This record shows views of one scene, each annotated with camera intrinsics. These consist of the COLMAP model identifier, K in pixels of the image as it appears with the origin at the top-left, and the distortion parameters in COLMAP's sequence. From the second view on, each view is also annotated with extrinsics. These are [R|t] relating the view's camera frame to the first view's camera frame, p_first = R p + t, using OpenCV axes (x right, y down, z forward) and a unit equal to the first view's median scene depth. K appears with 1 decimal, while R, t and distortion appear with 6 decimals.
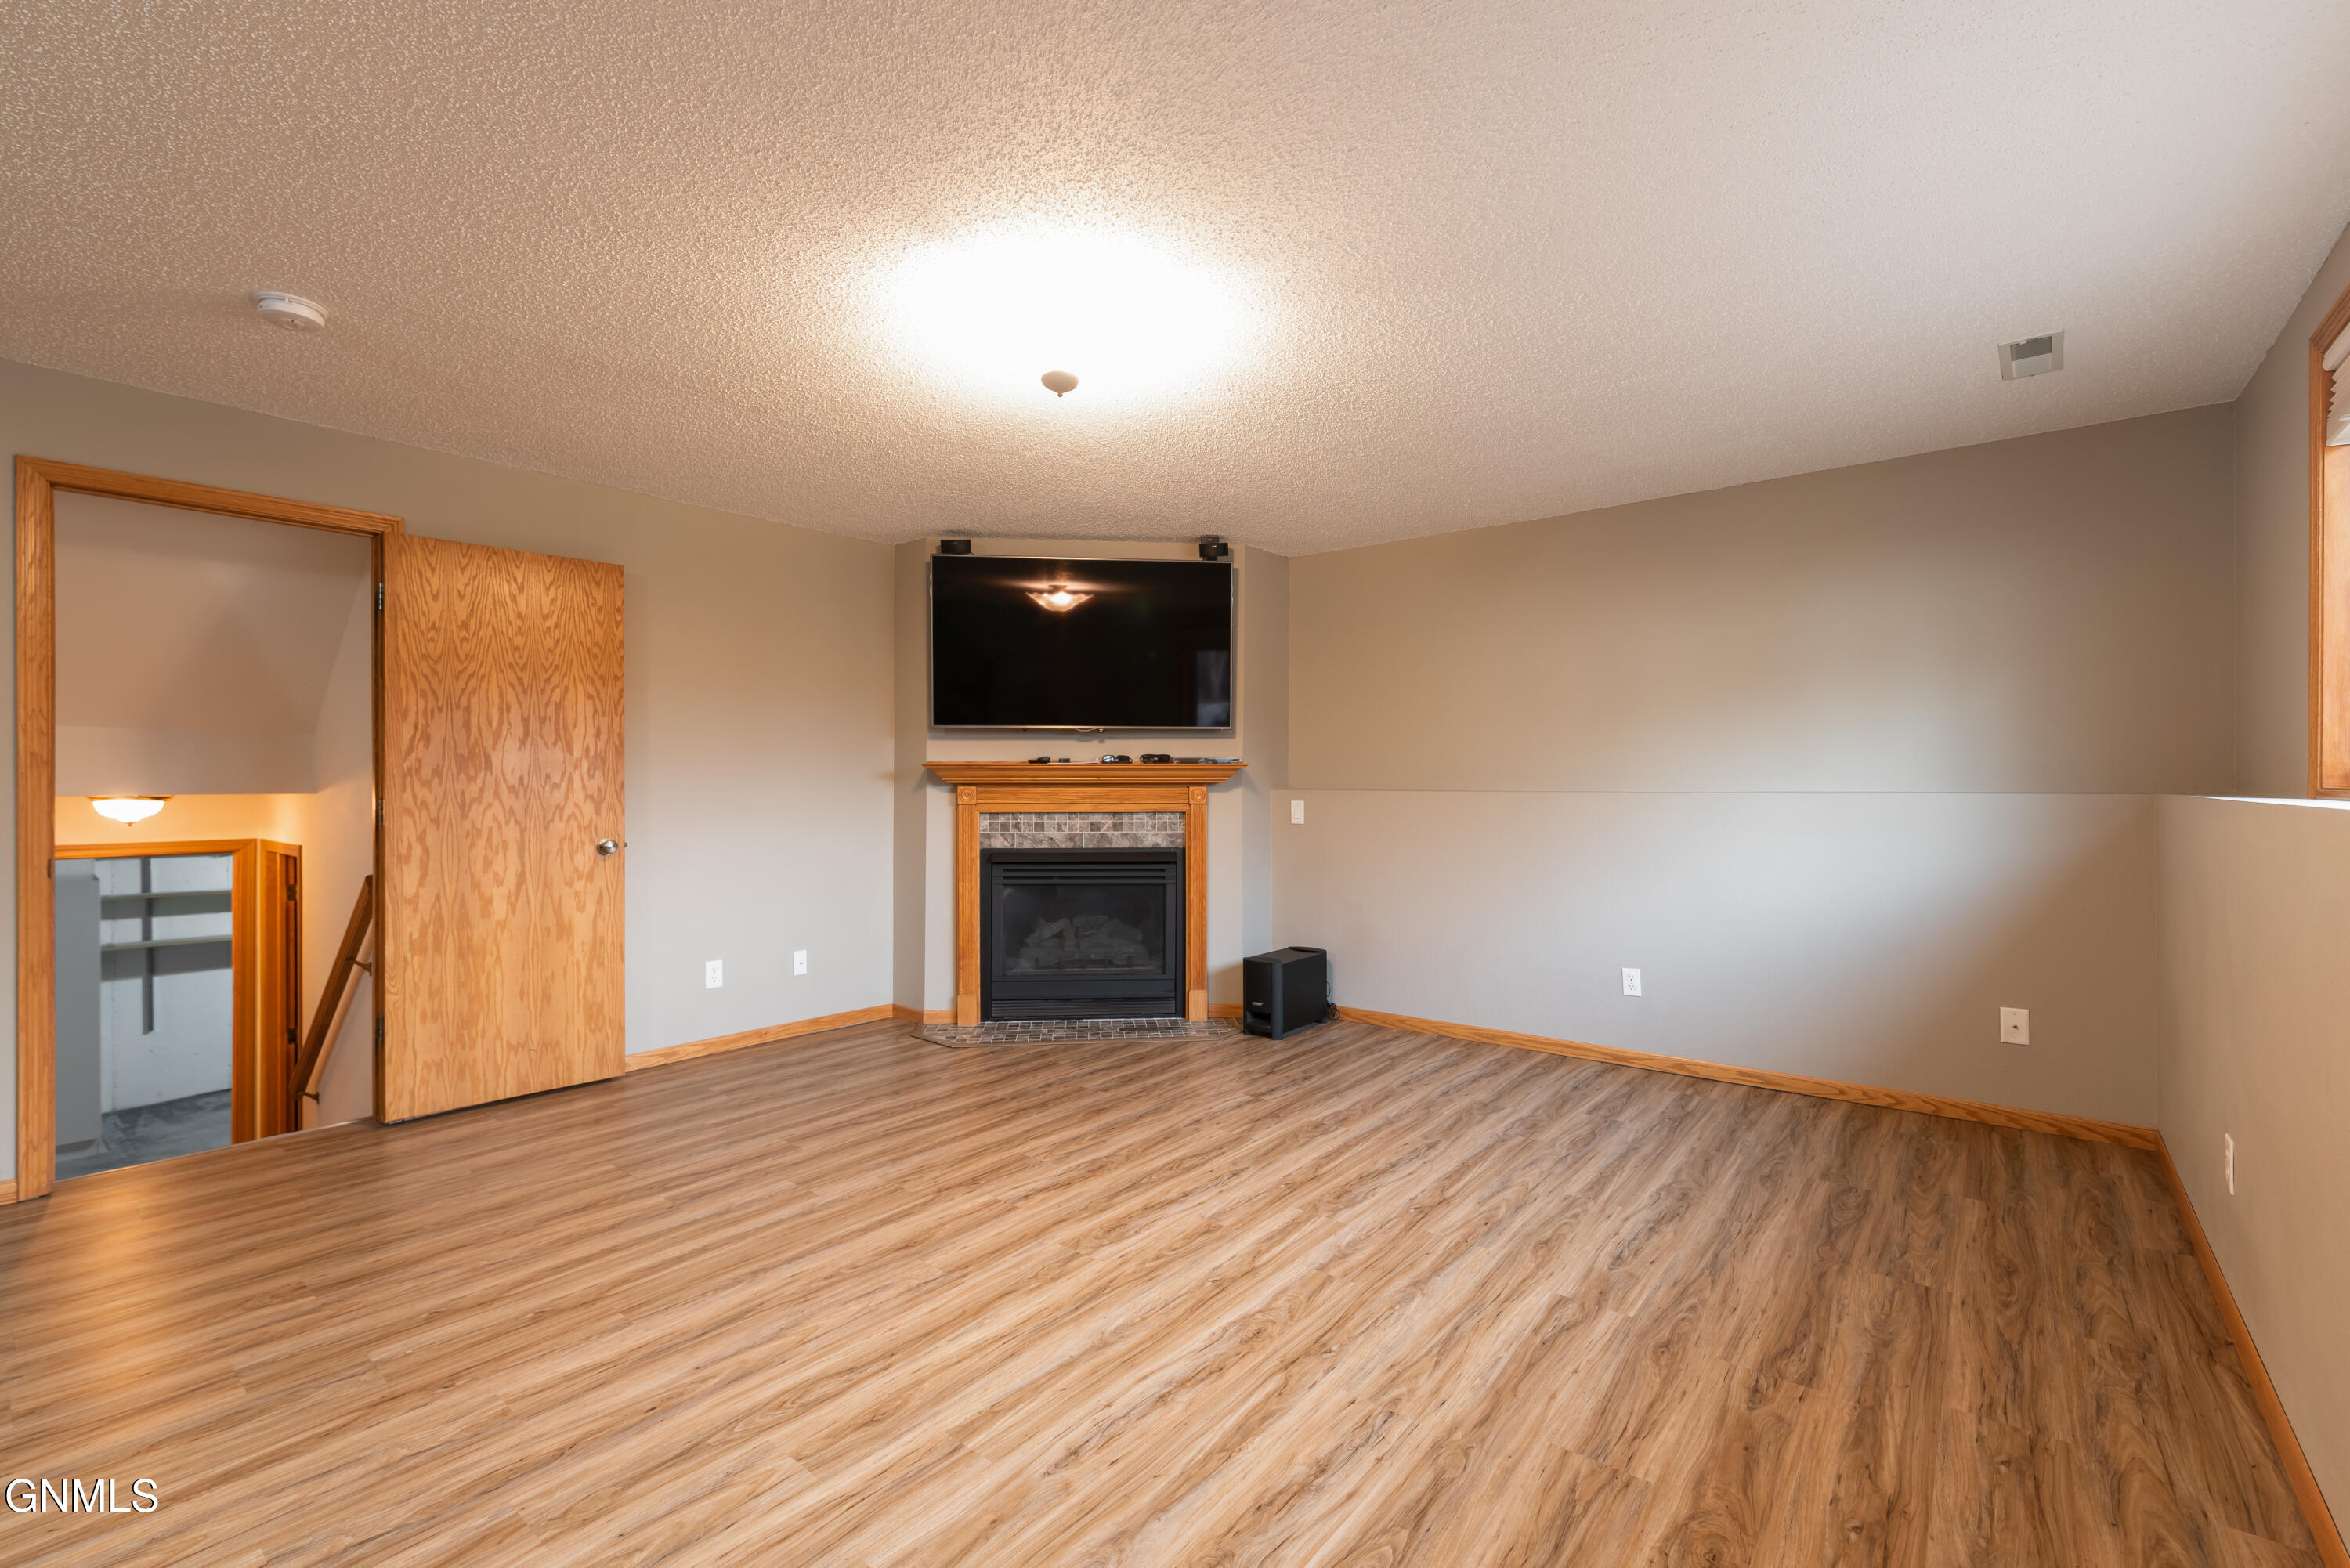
lens RADIAL K [[1002.4, 0, 1179.1], [0, 1002.4, 778.2], [0, 0, 1]] dist [0.000551, -0.000512]
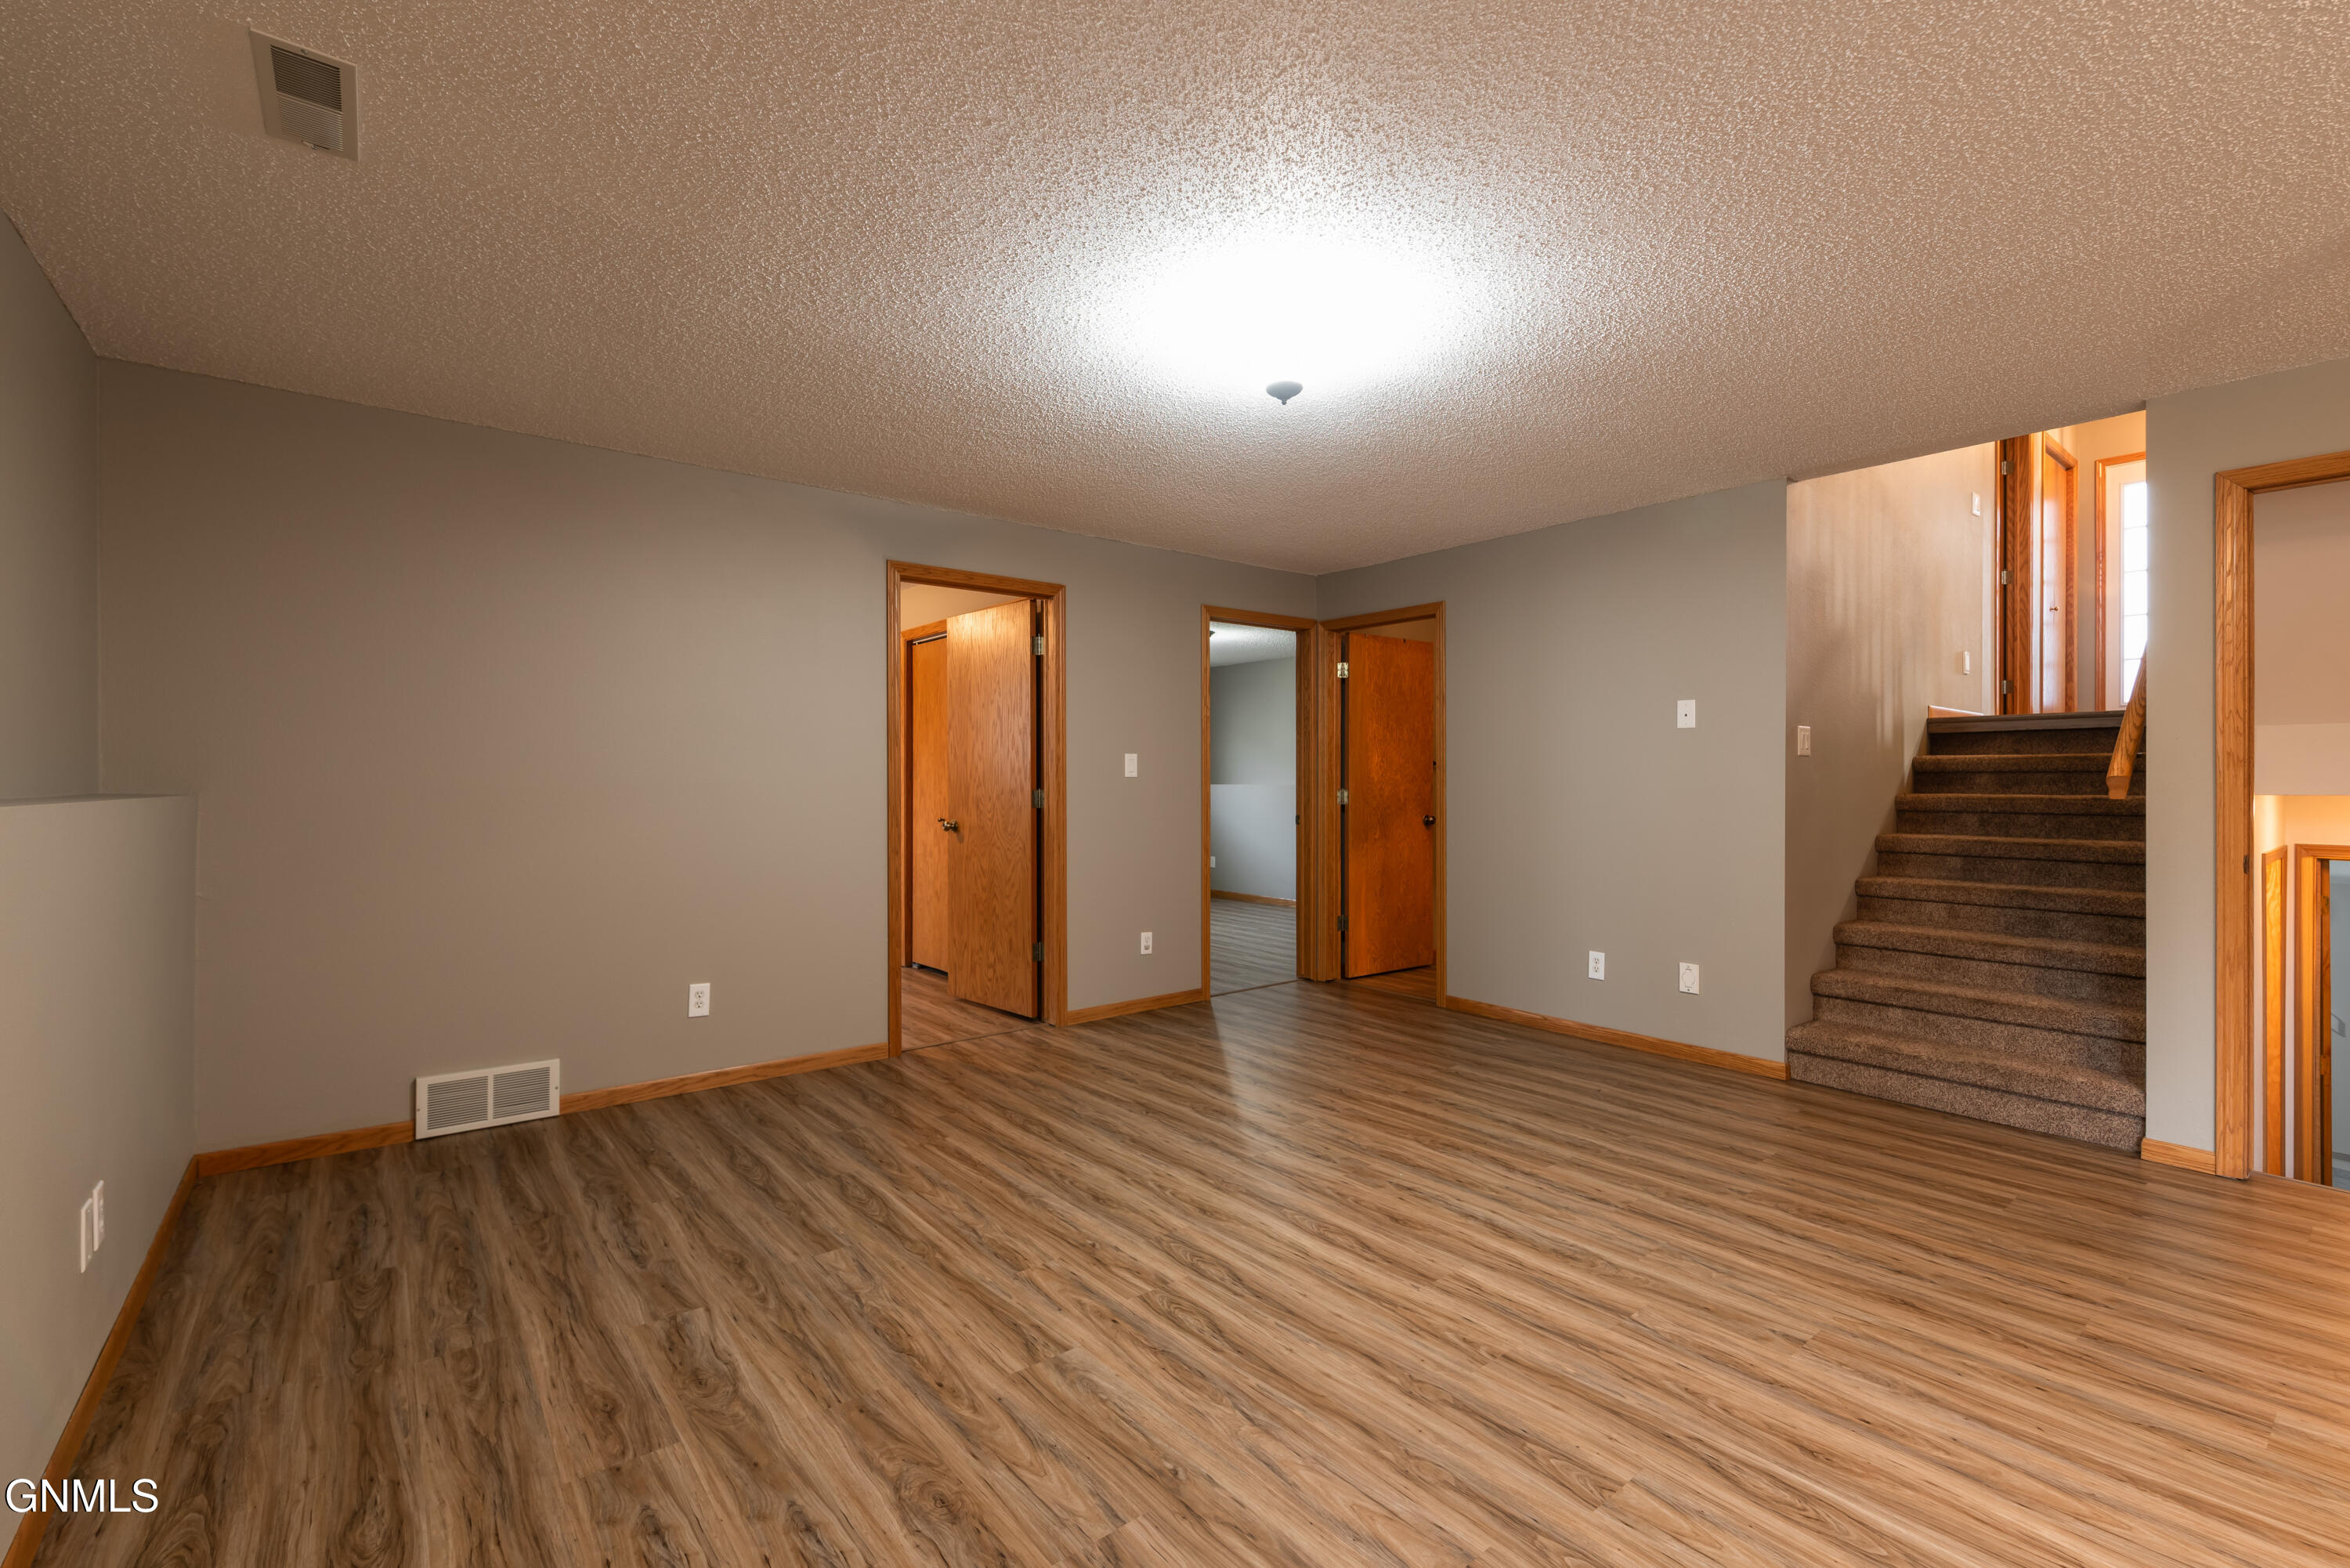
lens RADIAL K [[1001.3, 0, 1175.0], [0, 1001.3, 784.0], [0, 0, 1]] dist [-0.000577, -0.000317]
pose [[-0.220438, 0.003763, -0.975394, 0.088531], [0.004766, 0.999985, 0.002781, -0.000507], [0.975389, -0.004035, -0.220453, 0.114918]]
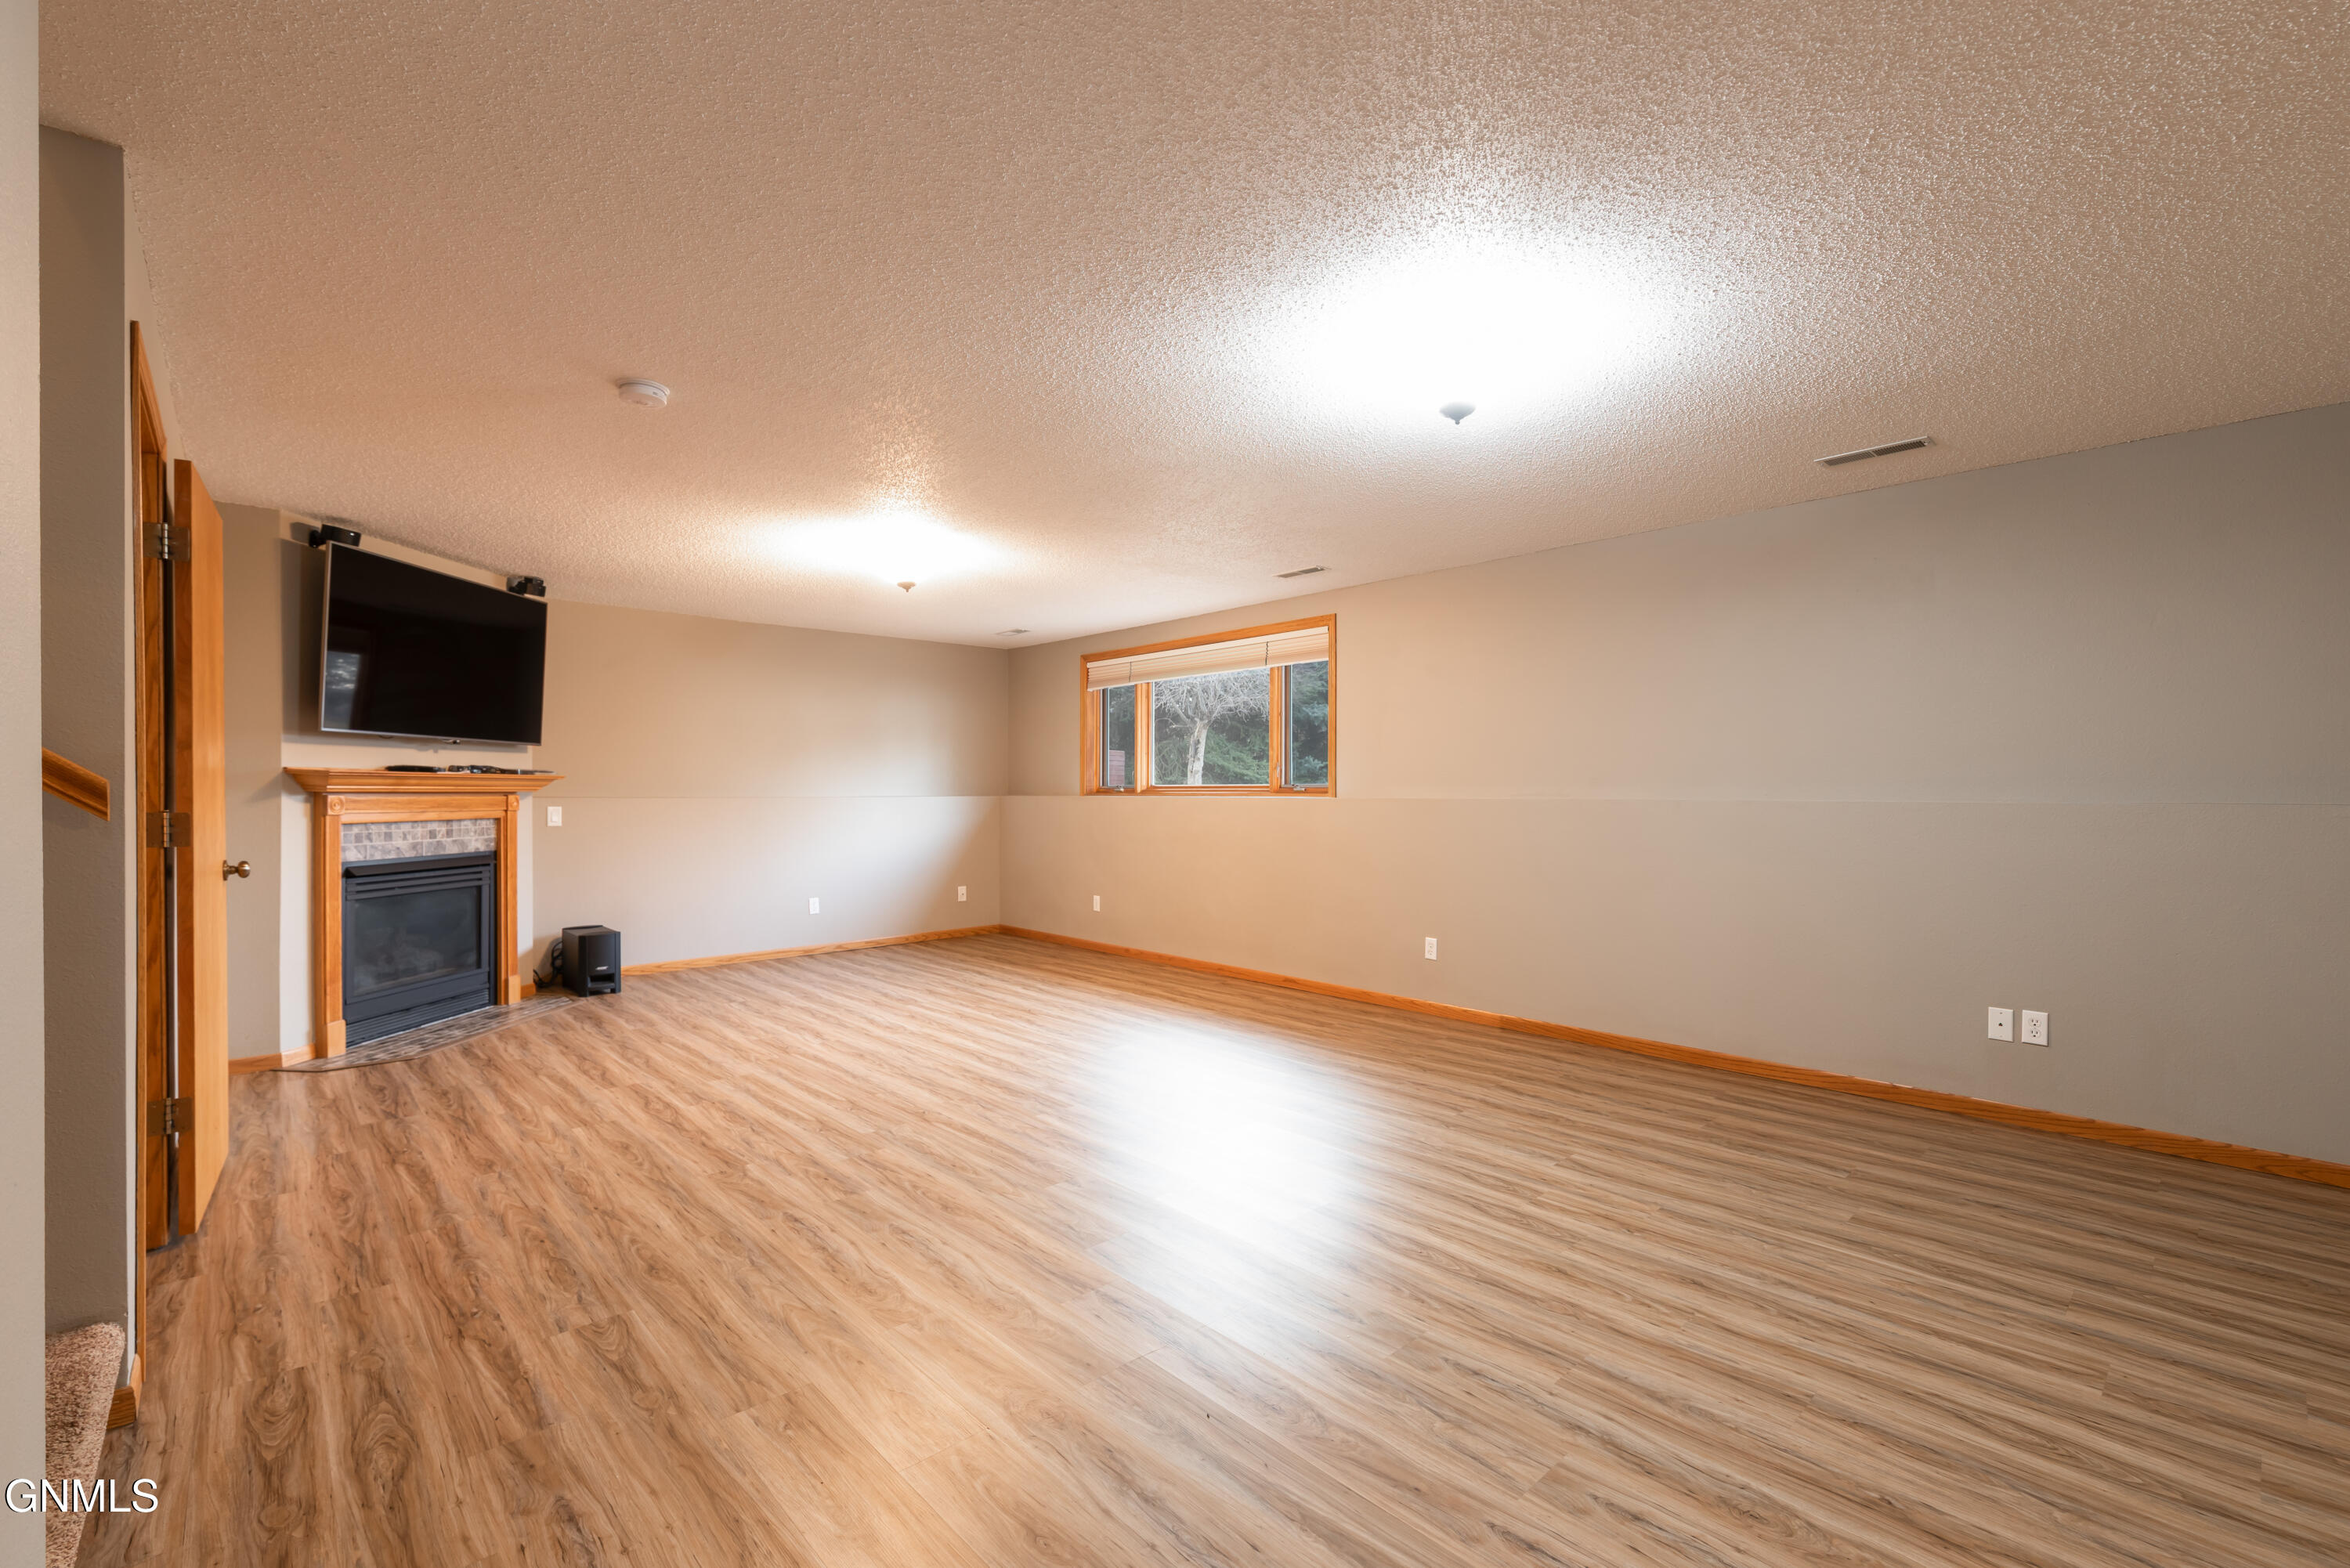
lens RADIAL K [[1013.8, 0, 1180.2], [0, 1013.8, 794.7], [0, 0, 1]] dist [0.000989, 0.000513]
pose [[0.142479, -0.002814, 0.989794, -1.291892], [-0.005691, 0.999977, 0.003662, -0.000468], [-0.989781, -0.006155, 0.142460, 0.127465]]
